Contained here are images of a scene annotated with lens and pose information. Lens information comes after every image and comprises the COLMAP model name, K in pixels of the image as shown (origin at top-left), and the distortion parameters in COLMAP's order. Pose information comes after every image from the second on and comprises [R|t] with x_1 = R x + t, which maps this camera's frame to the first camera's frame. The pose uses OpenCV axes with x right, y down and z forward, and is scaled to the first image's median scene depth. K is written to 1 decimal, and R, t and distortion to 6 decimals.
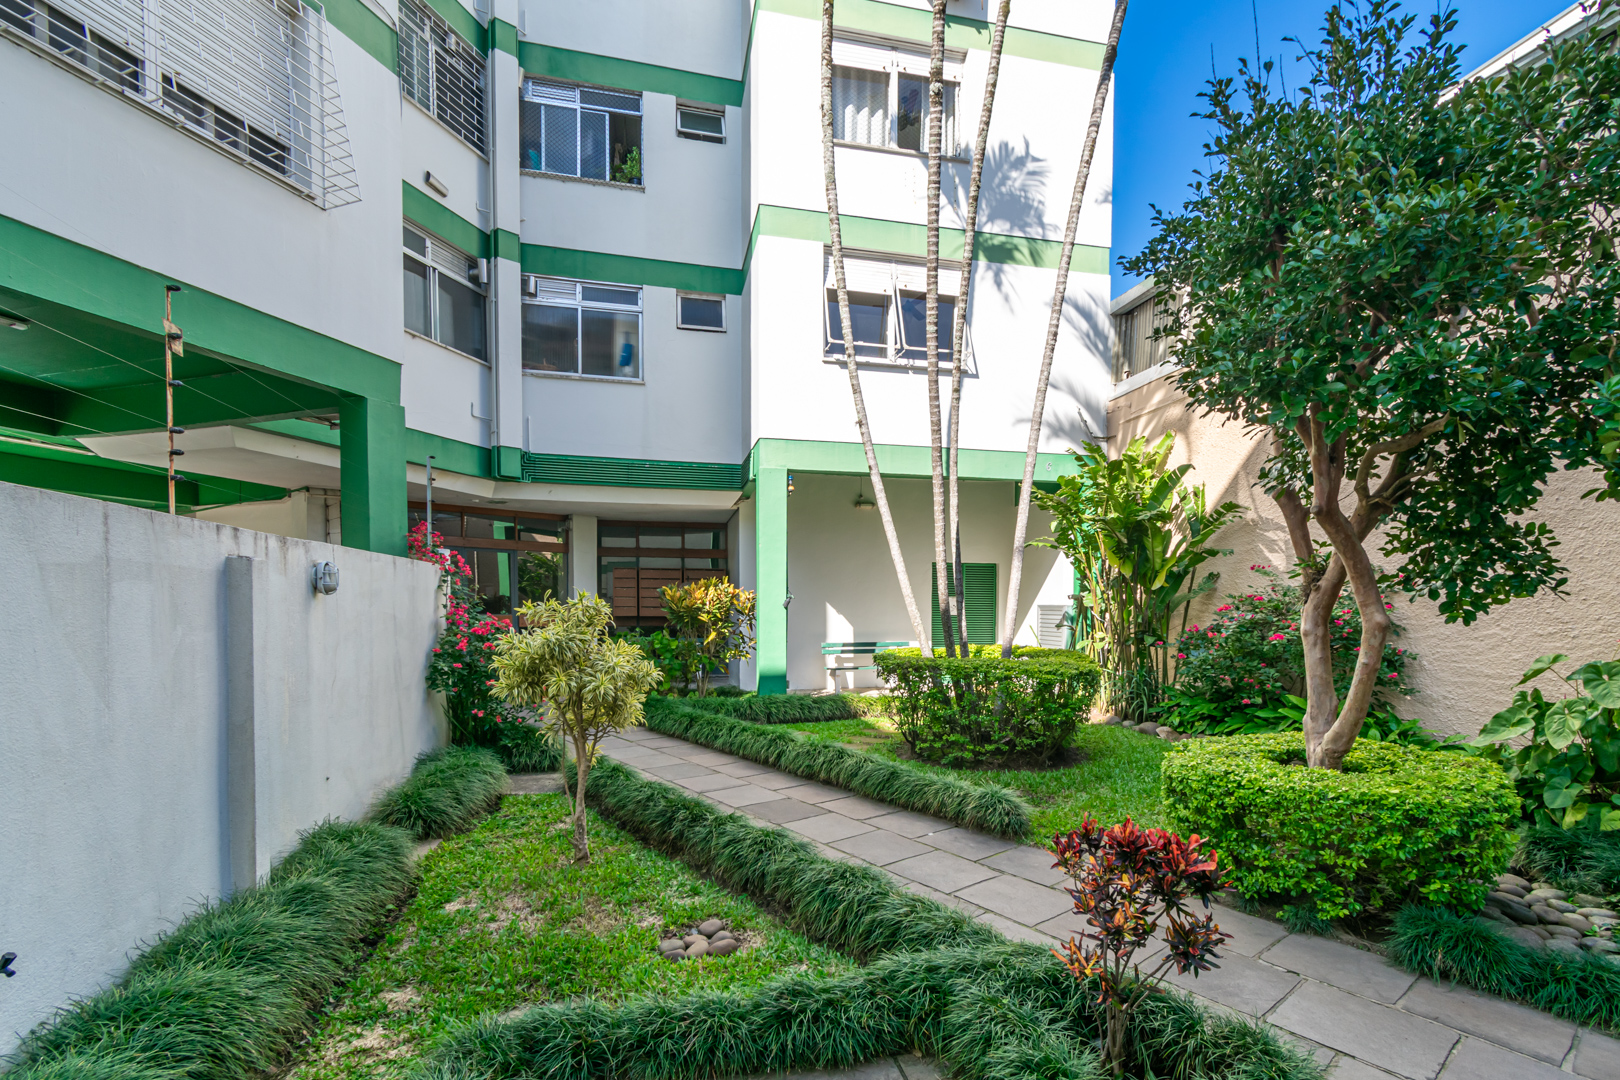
lens RADIAL K [[776.3, 0, 810.1], [0, 776.3, 646.4], [0, 0, 1]] dist [0.000012, -0.000379]
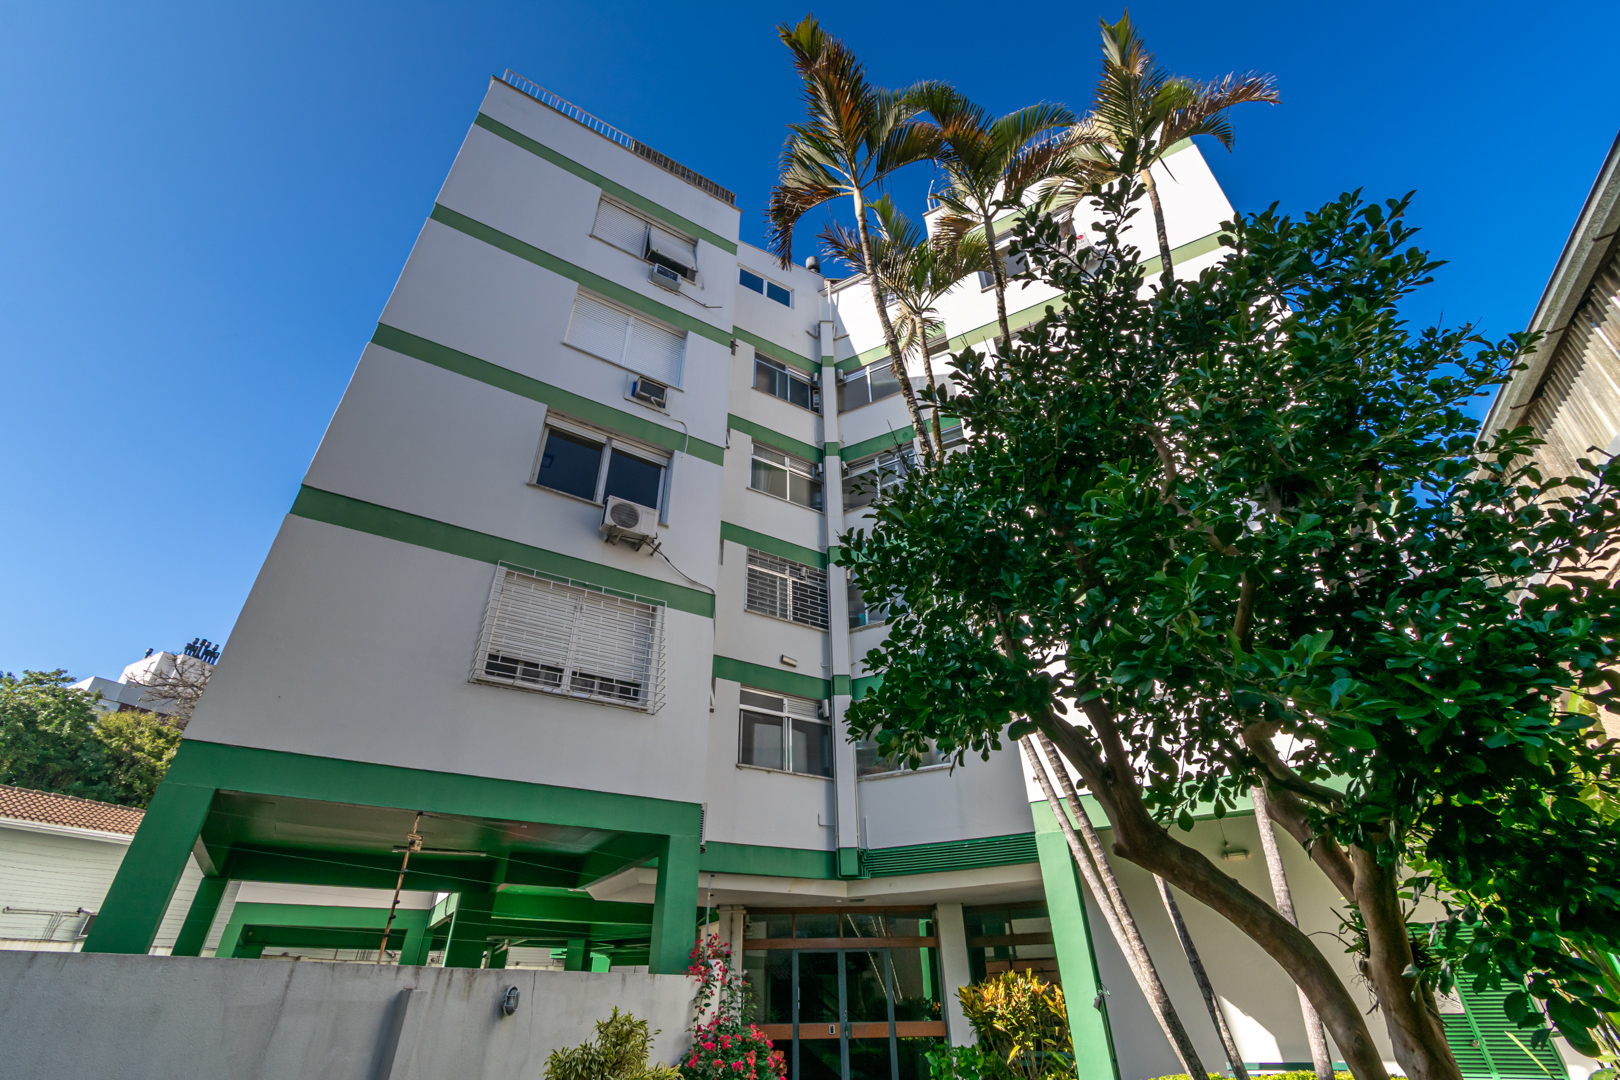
lens RADIAL K [[727.6, 0, 810.0], [0, 727.6, 540.0], [0, 0, 1]] dist [0.000234, -0.000168]
pose [[0.736080, -0.381505, -0.559142, 0.368135], [-0.010942, 0.819226, -0.573366, -0.012439], [0.676806, 0.428161, 0.598842, 0.129383]]
